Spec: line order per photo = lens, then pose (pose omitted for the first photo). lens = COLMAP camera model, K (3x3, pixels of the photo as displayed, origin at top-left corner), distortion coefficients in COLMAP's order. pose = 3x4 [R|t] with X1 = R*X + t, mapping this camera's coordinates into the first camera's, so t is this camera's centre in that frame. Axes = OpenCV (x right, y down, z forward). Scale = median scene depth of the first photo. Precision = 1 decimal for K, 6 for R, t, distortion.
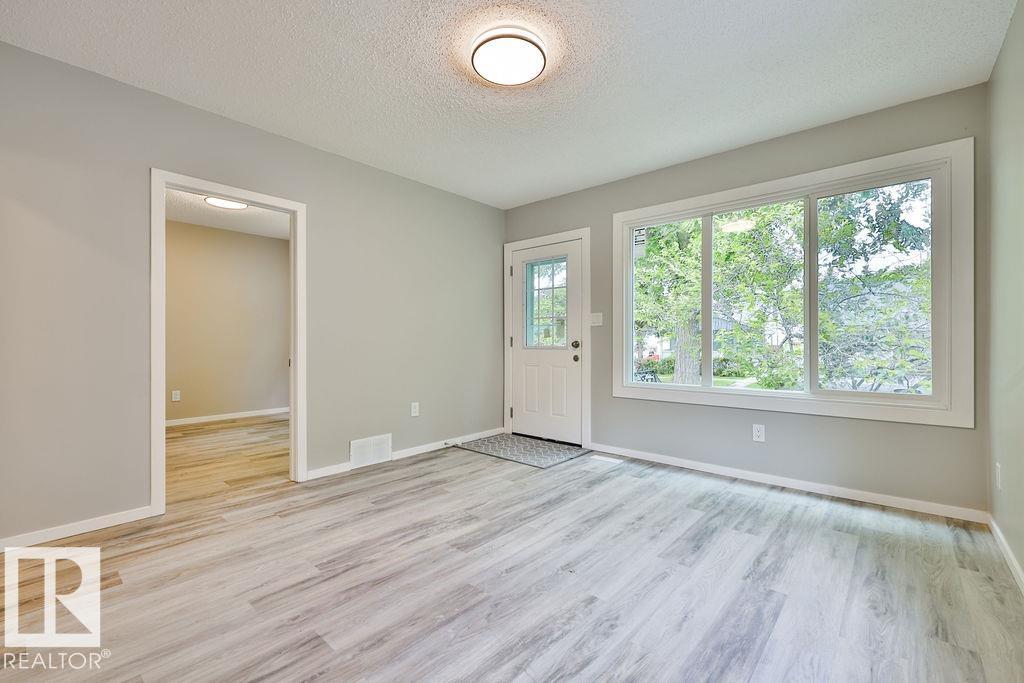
lens RADIAL K [[435.0, 0, 508.6], [0, 435.0, 342.4], [0, 0, 1]] dist [-0.000219, 0.000104]
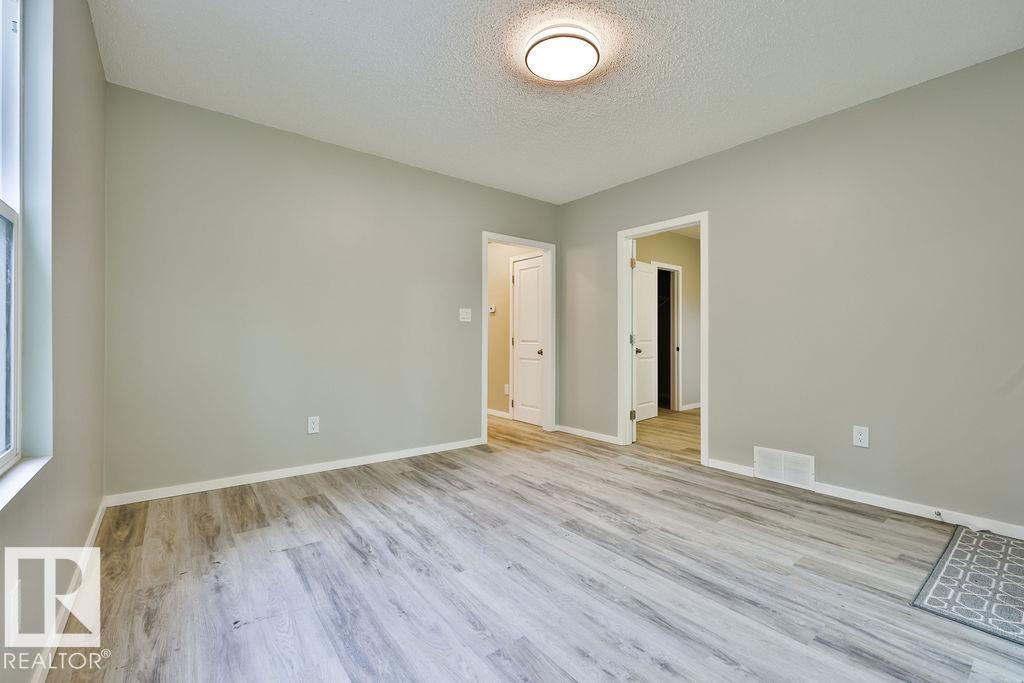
lens RADIAL K [[432.7, 0, 519.0], [0, 432.7, 337.0], [0, 0, 1]] dist [-0.000968, -0.000226]
pose [[-0.164001, -0.002724, -0.986456, 0.664084], [-0.003094, 0.999993, -0.002247, 0.000628], [0.986455, 0.002683, -0.164008, 0.702608]]
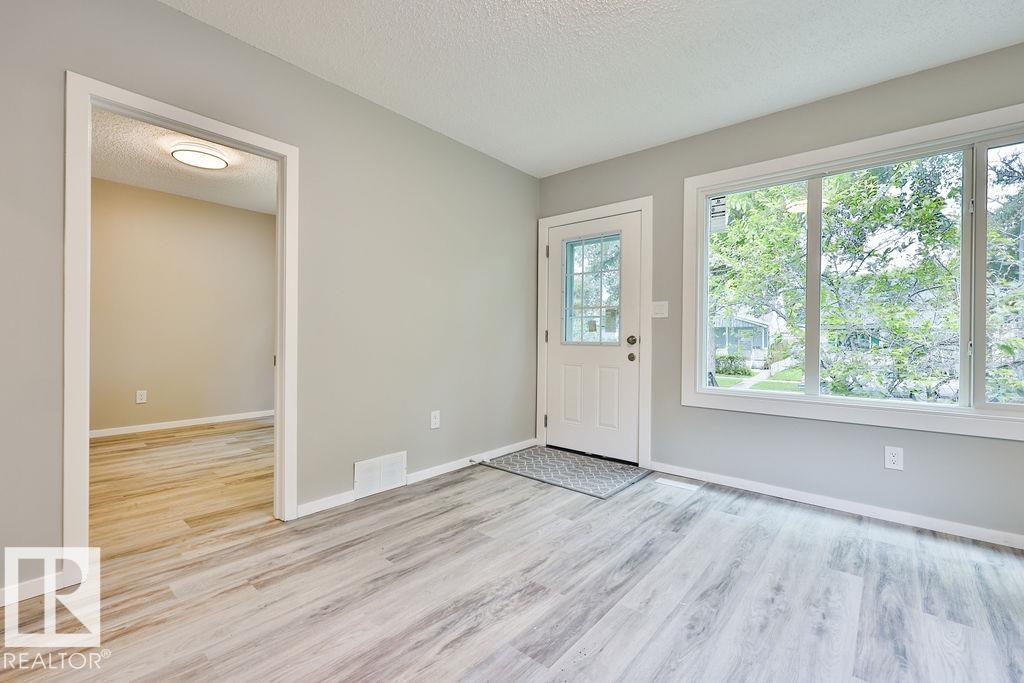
lens RADIAL K [[436.0, 0, 514.3], [0, 436.0, 339.6], [0, 0, 1]] dist [-0.000607, 0.000229]
pose [[0.999735, 0.009819, 0.020822, -0.106894], [-0.009900, 0.999944, 0.003773, 0.003724], [-0.020784, -0.003979, 0.999776, 0.240568]]
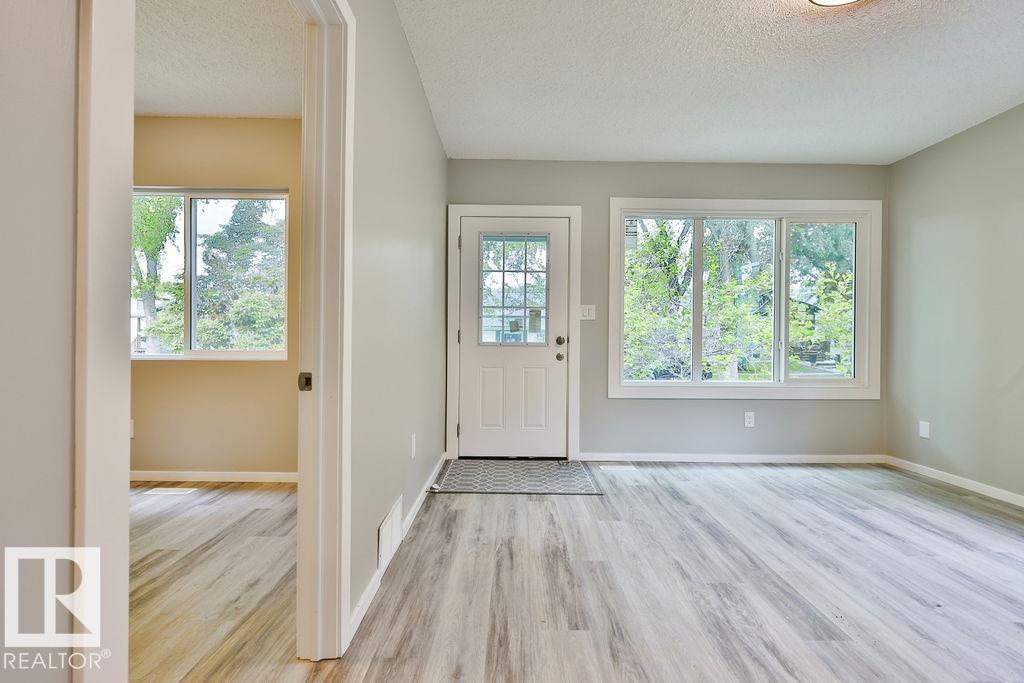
lens RADIAL K [[435.8, 0, 512.2], [0, 435.8, 346.2], [0, 0, 1]] dist [-0.000608, 0.000061]
pose [[0.742558, -0.003516, 0.669772, -0.629144], [-0.008816, 0.999848, 0.015022, 0.004166], [-0.669723, -0.017059, 0.742415, 0.554164]]
